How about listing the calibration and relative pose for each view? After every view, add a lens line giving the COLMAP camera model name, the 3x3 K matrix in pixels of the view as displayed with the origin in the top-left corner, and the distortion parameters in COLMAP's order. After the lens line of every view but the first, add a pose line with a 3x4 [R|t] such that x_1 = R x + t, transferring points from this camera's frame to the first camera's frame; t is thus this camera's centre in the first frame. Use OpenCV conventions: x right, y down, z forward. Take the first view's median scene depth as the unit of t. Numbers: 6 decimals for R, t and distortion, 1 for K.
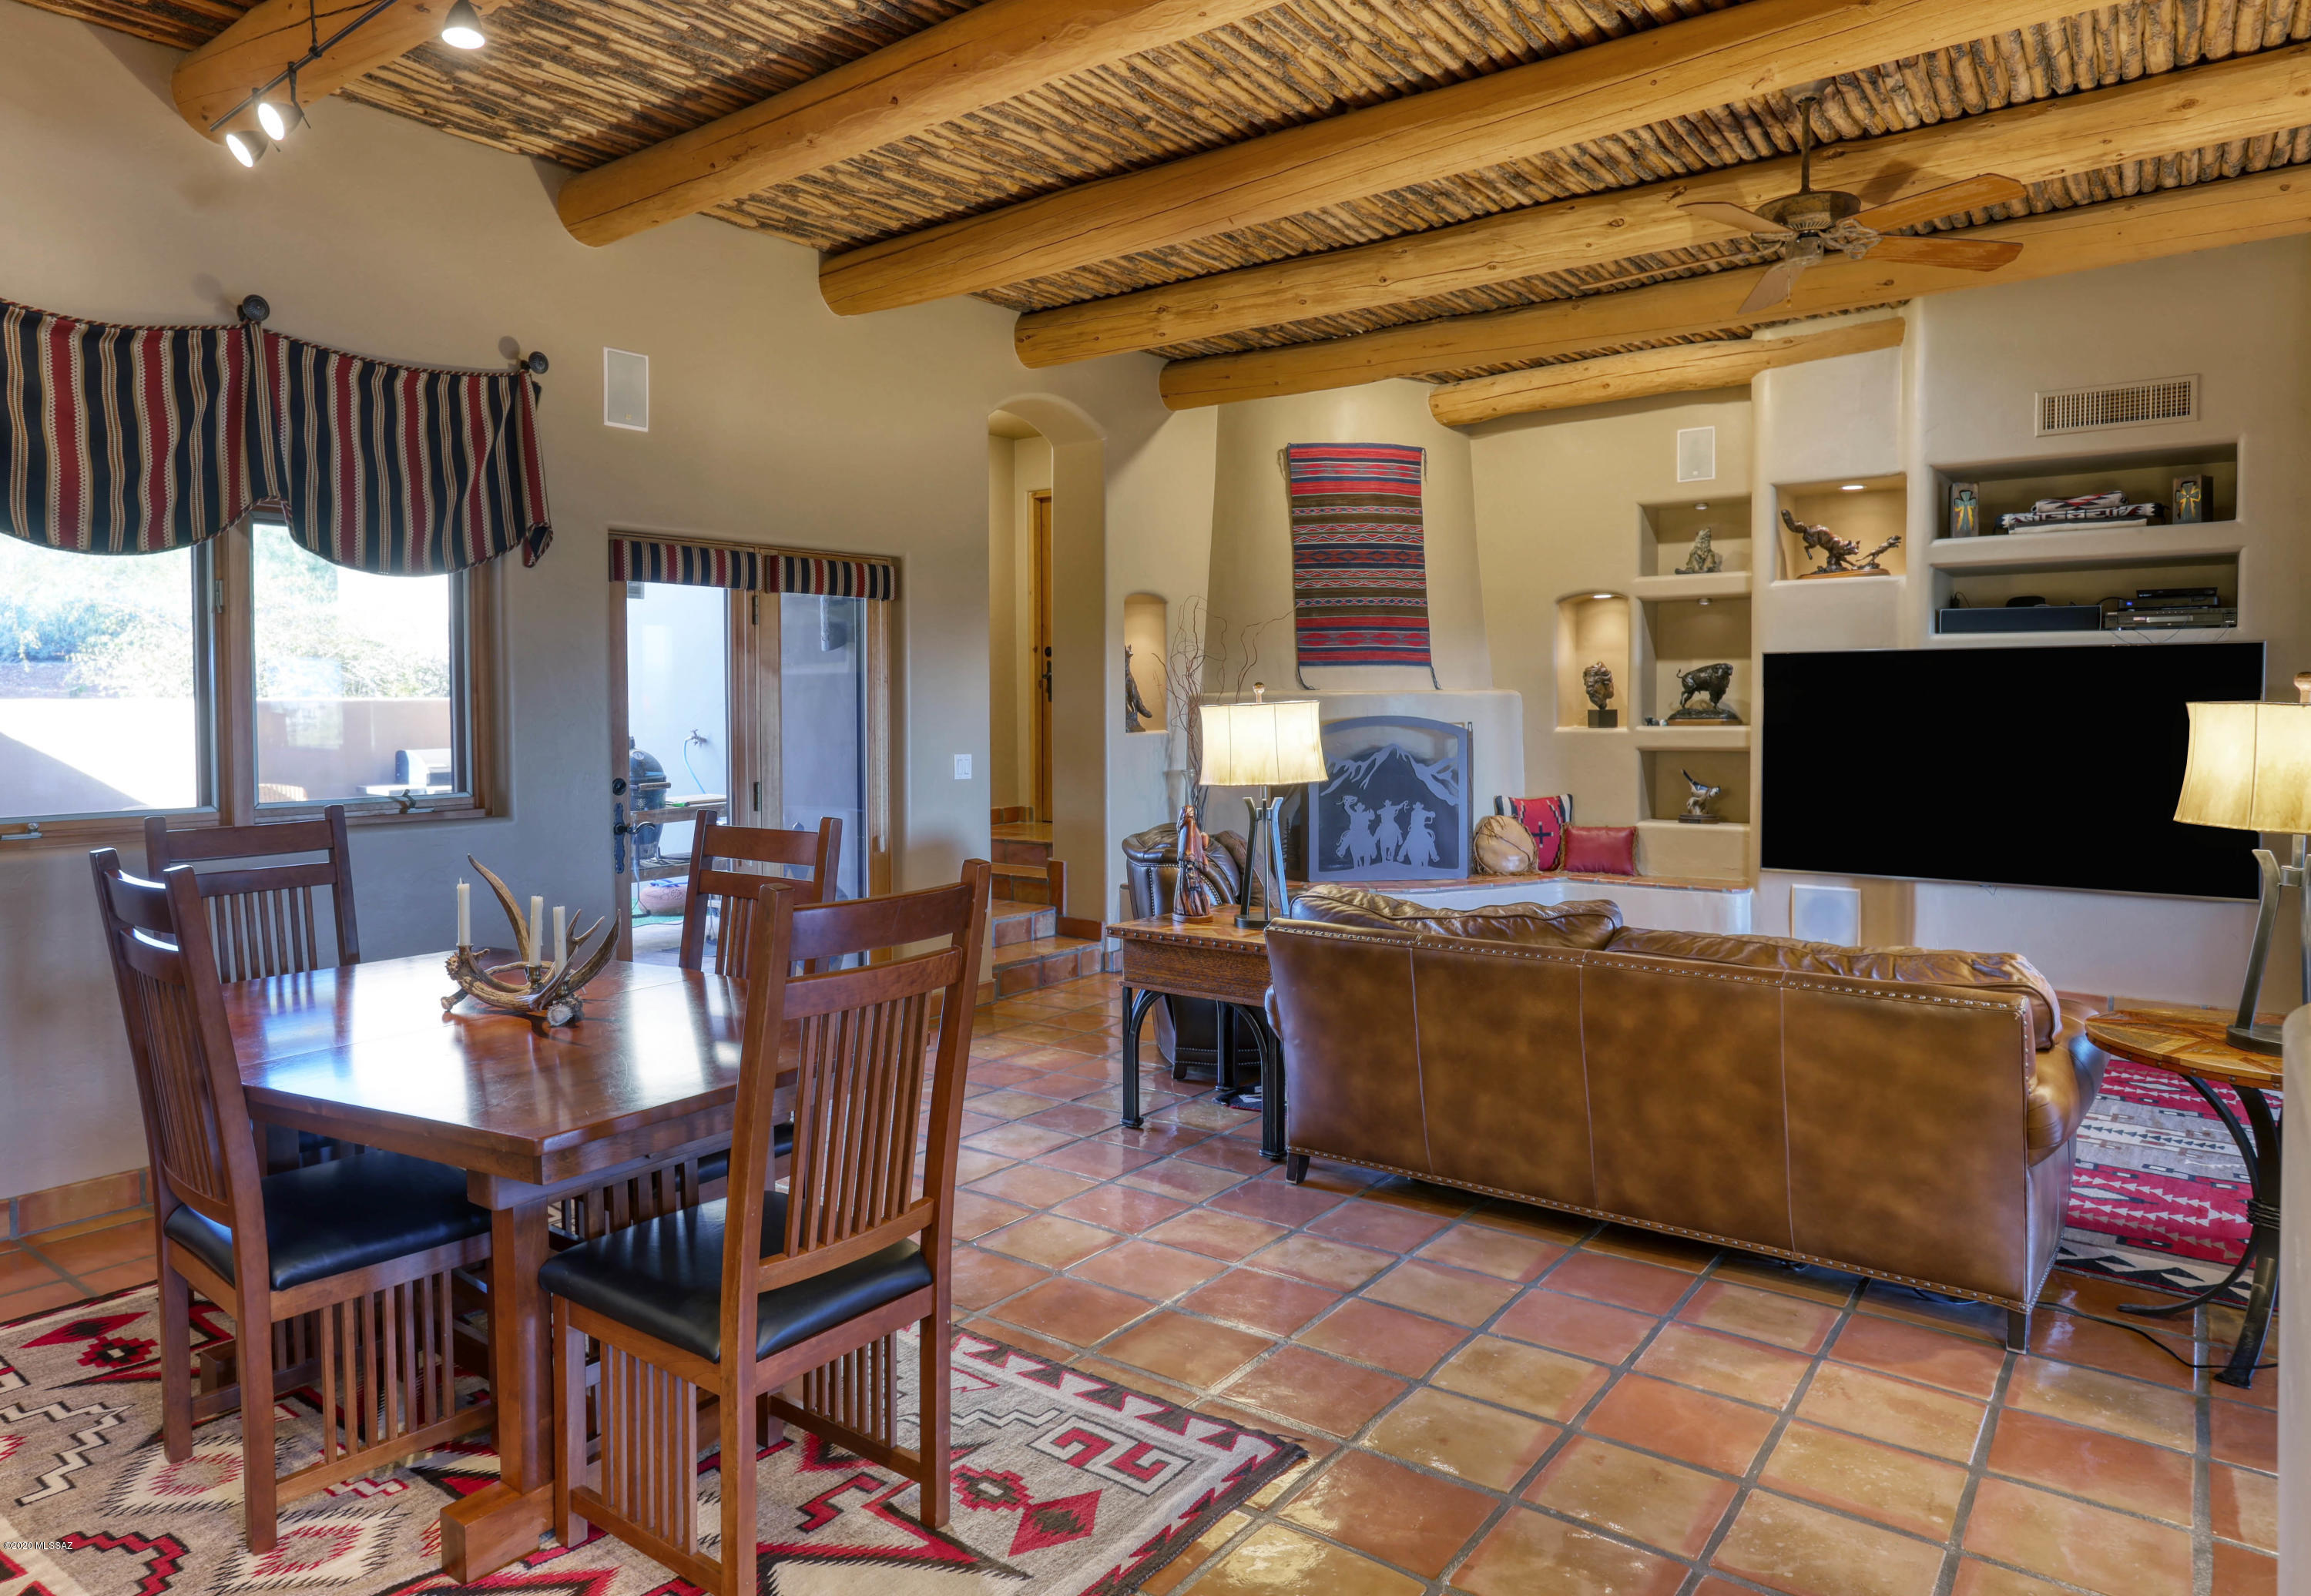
lens RADIAL K [[1468.7, 0, 1027.6], [0, 1468.7, 760.0], [0, 0, 1]] dist [-0.002721, 0.000931]
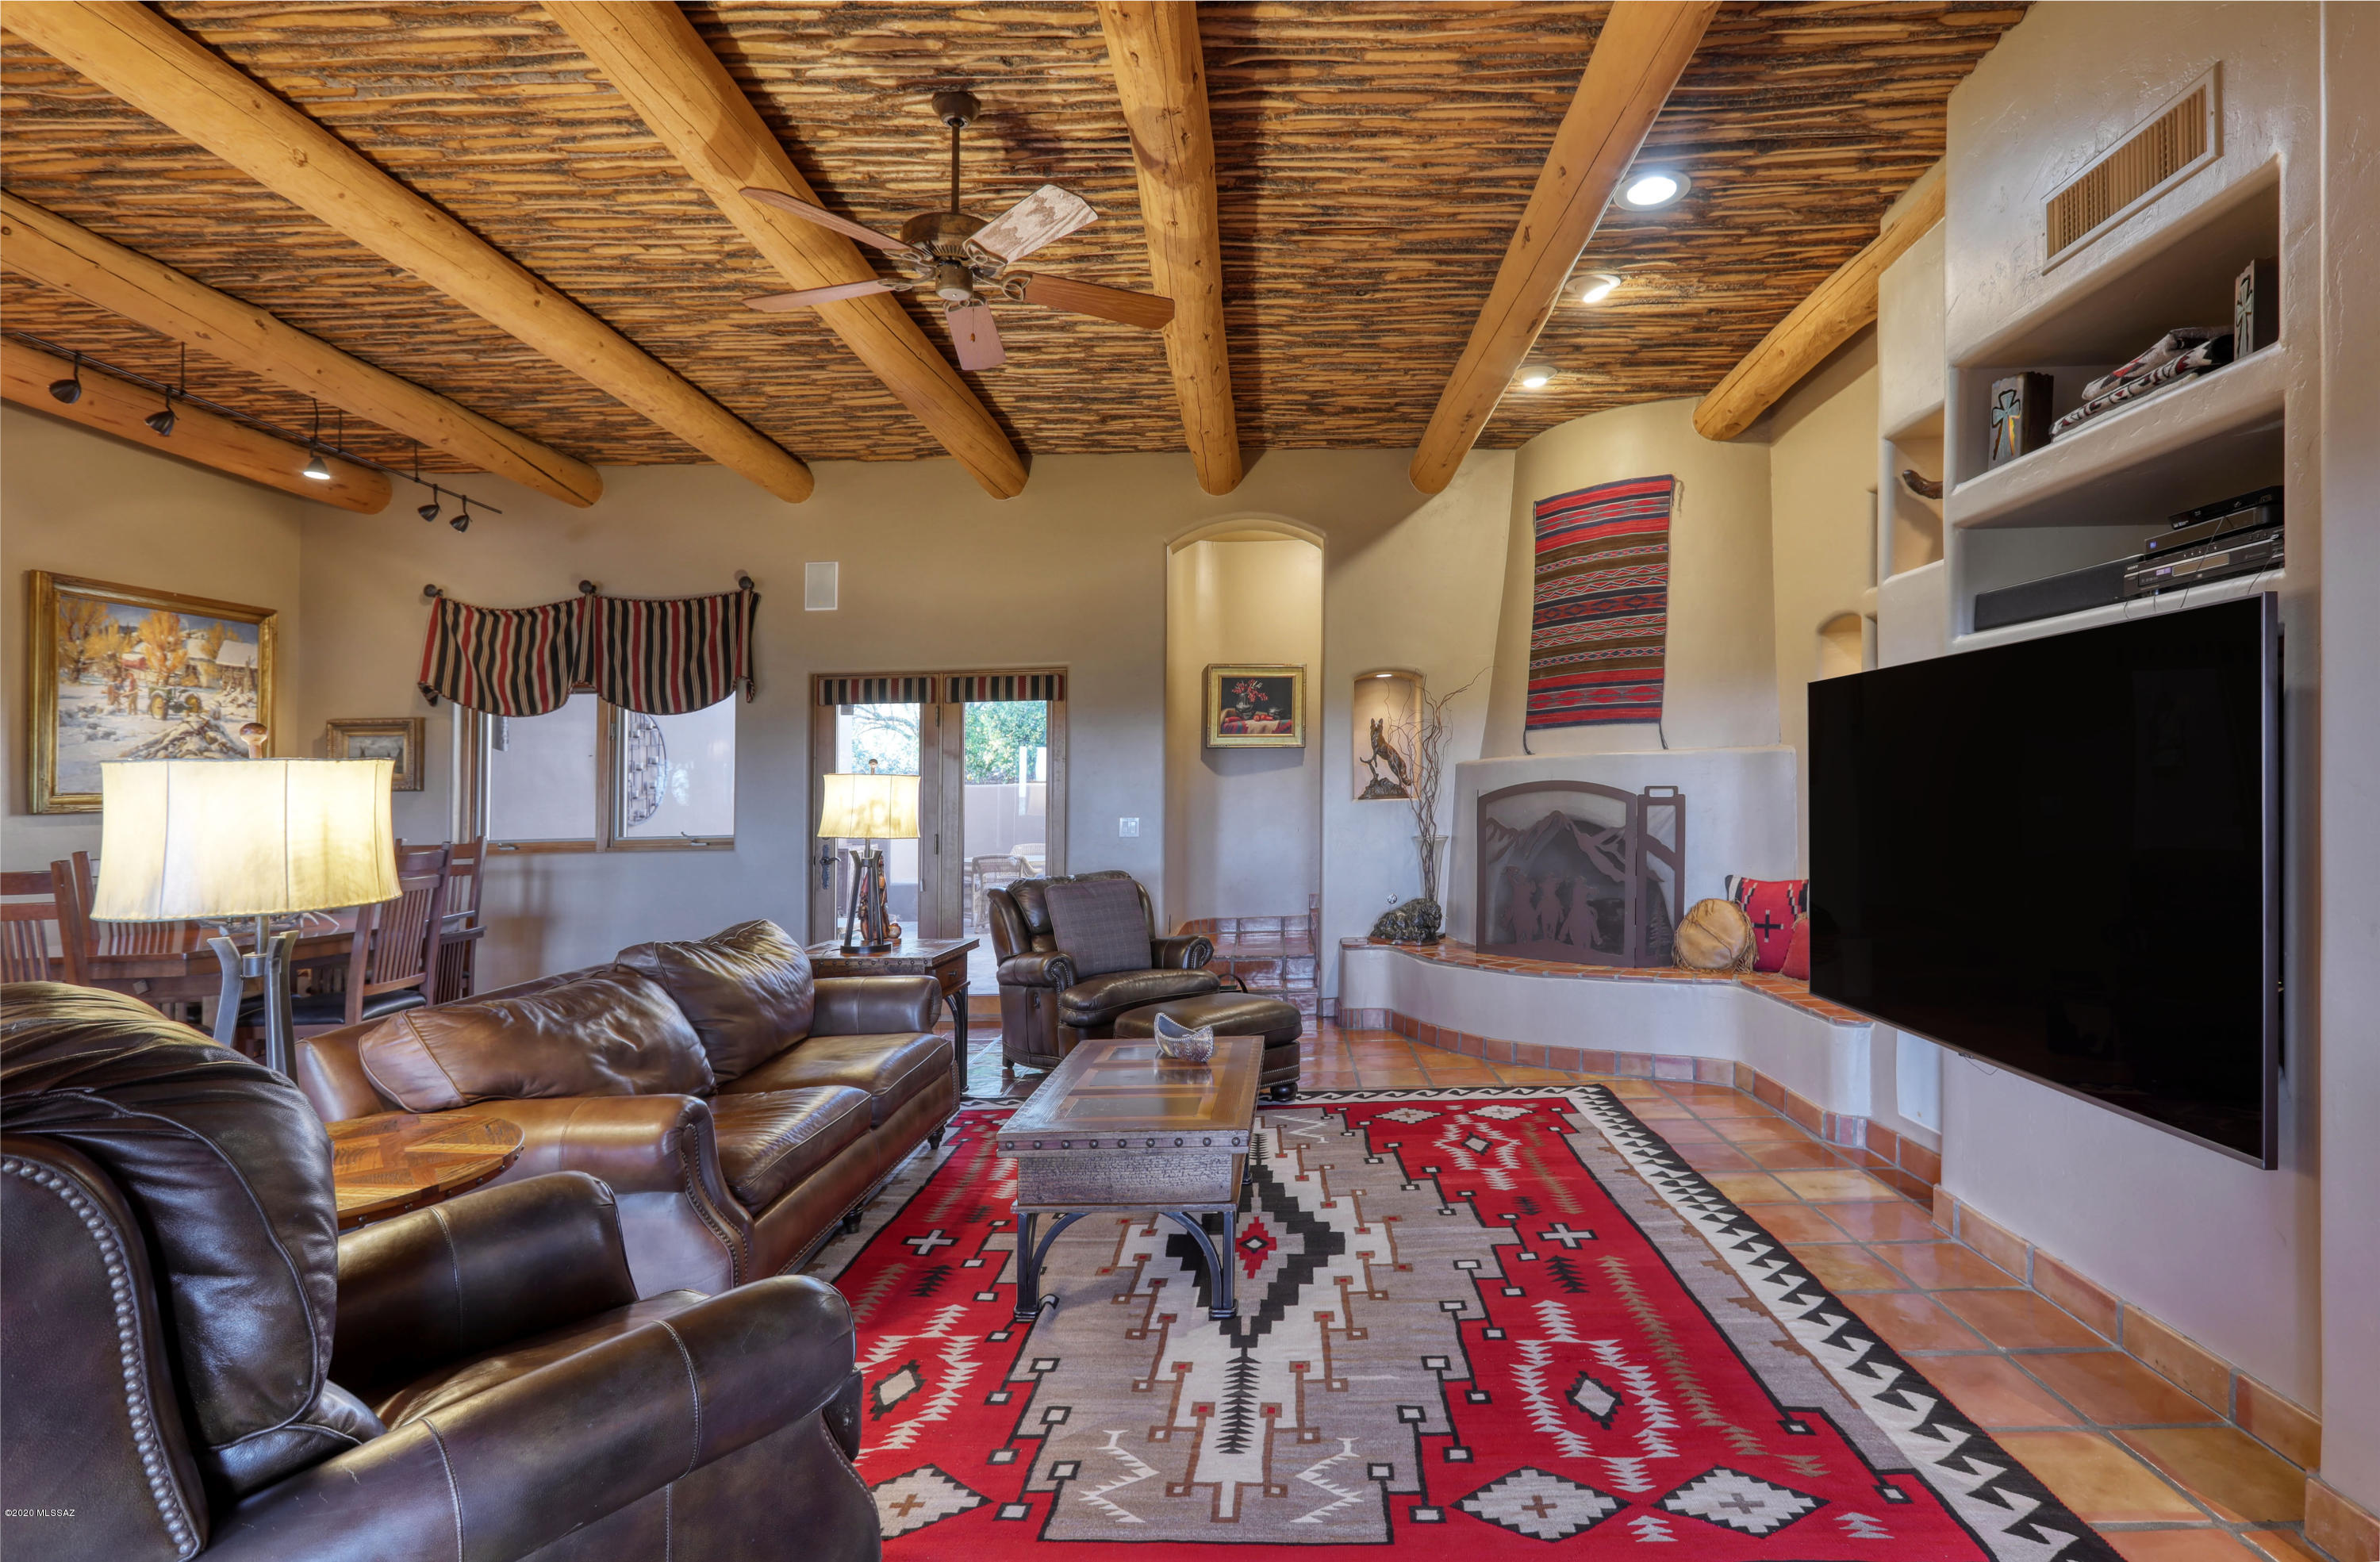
lens RADIAL K [[1137.2, 0, 1262.4], [0, 1137.2, 796.4], [0, 0, 1]] dist [-0.007951, 0.001728]
pose [[0.636329, -0.002368, -0.771414, 0.677412], [-0.011355, 0.999858, -0.012436, -0.009392], [0.771334, 0.016673, 0.636212, 0.406101]]
